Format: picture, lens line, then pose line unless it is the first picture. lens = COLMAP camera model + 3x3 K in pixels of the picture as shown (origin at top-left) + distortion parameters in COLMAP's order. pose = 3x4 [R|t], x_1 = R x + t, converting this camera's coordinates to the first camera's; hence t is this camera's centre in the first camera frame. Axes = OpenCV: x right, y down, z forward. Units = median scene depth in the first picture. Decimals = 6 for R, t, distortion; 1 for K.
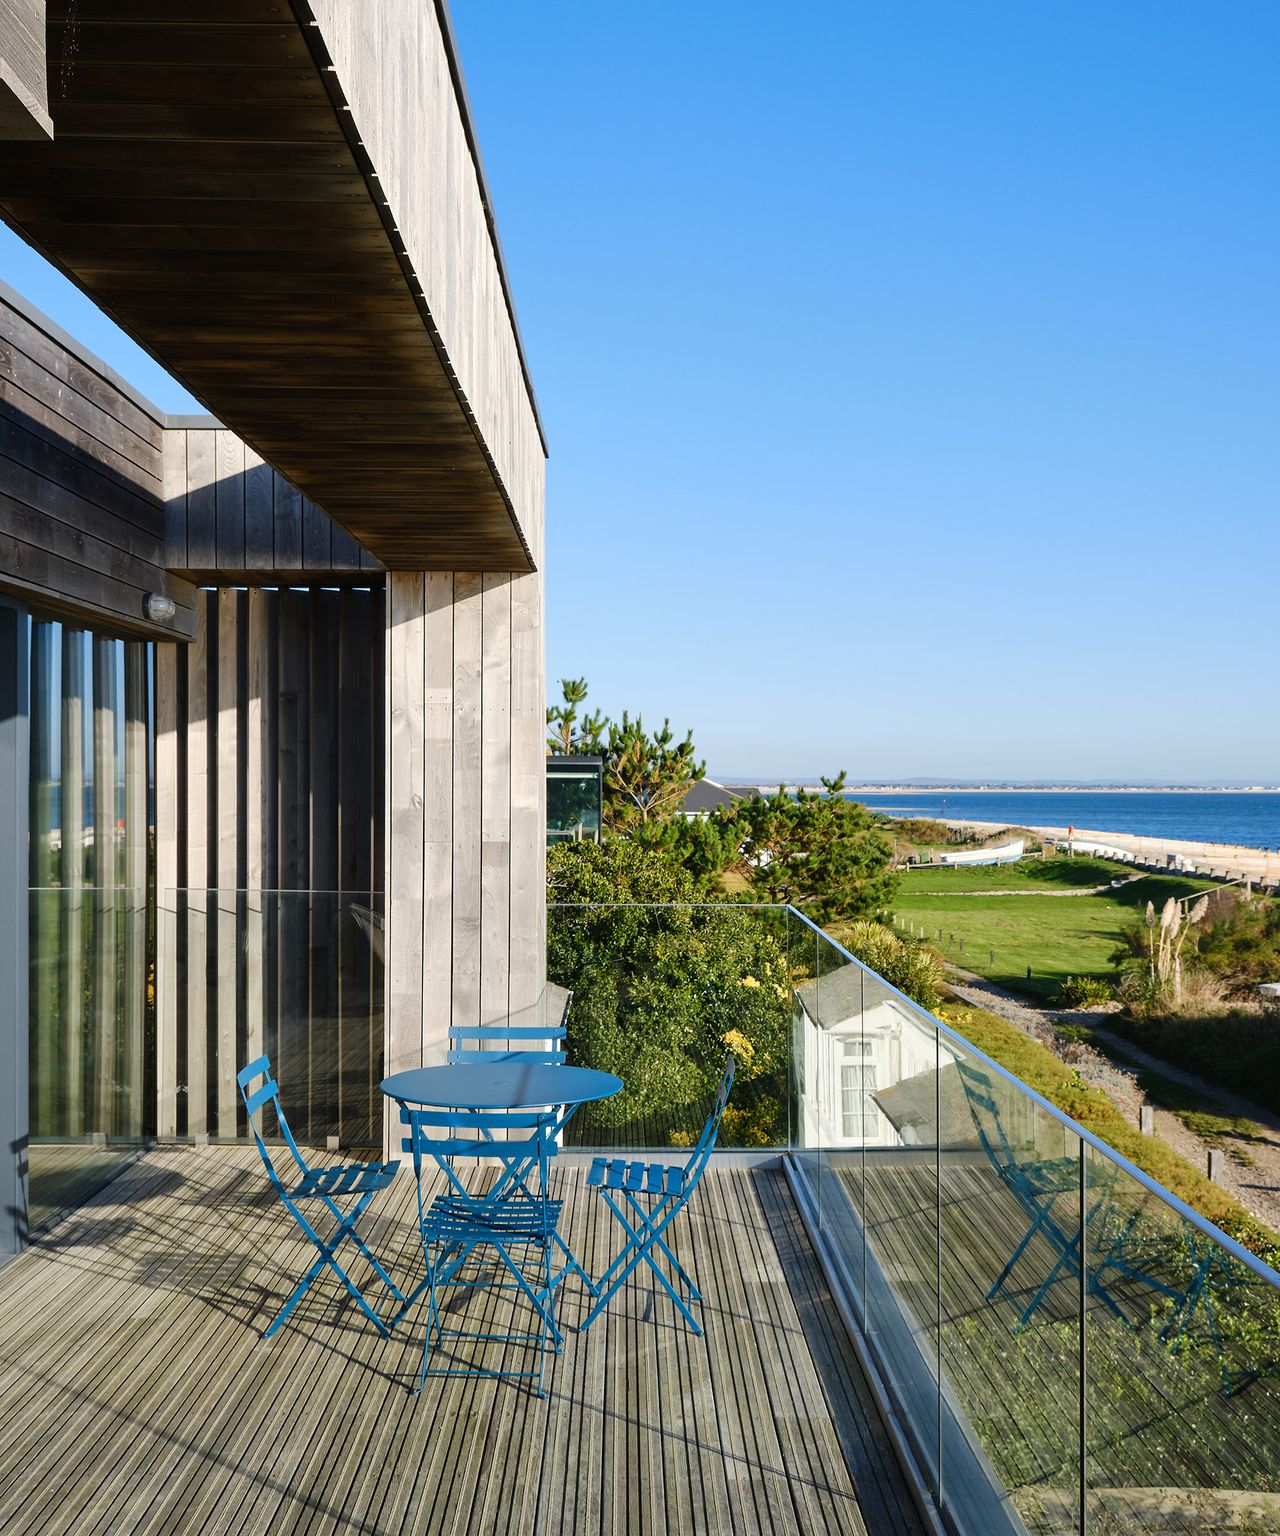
lens RADIAL K [[1434.3, 0, 639.8], [0, 1434.3, 807.5], [0, 0, 1]] dist [0.049932, -0.006065]
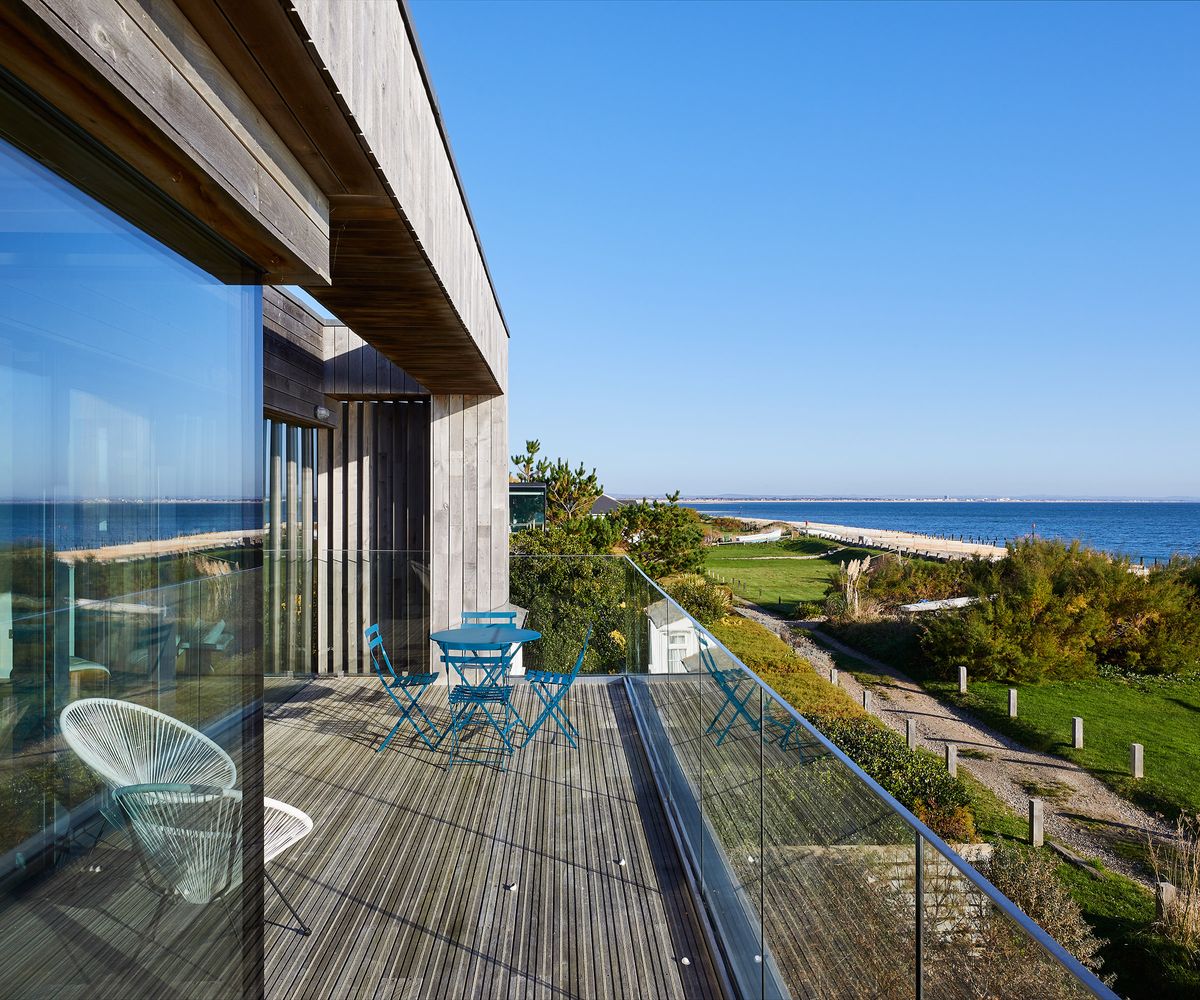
lens RADIAL K [[817.9, 0, 550.5], [0, 817.9, 501.9], [0, 0, 1]] dist [0.001148, 0.000336]
pose [[0.999690, -0.003542, -0.024648, 0.020846], [0.003244, 0.999921, -0.012145, 0.003841], [0.024690, 0.012061, 0.999622, -0.148573]]
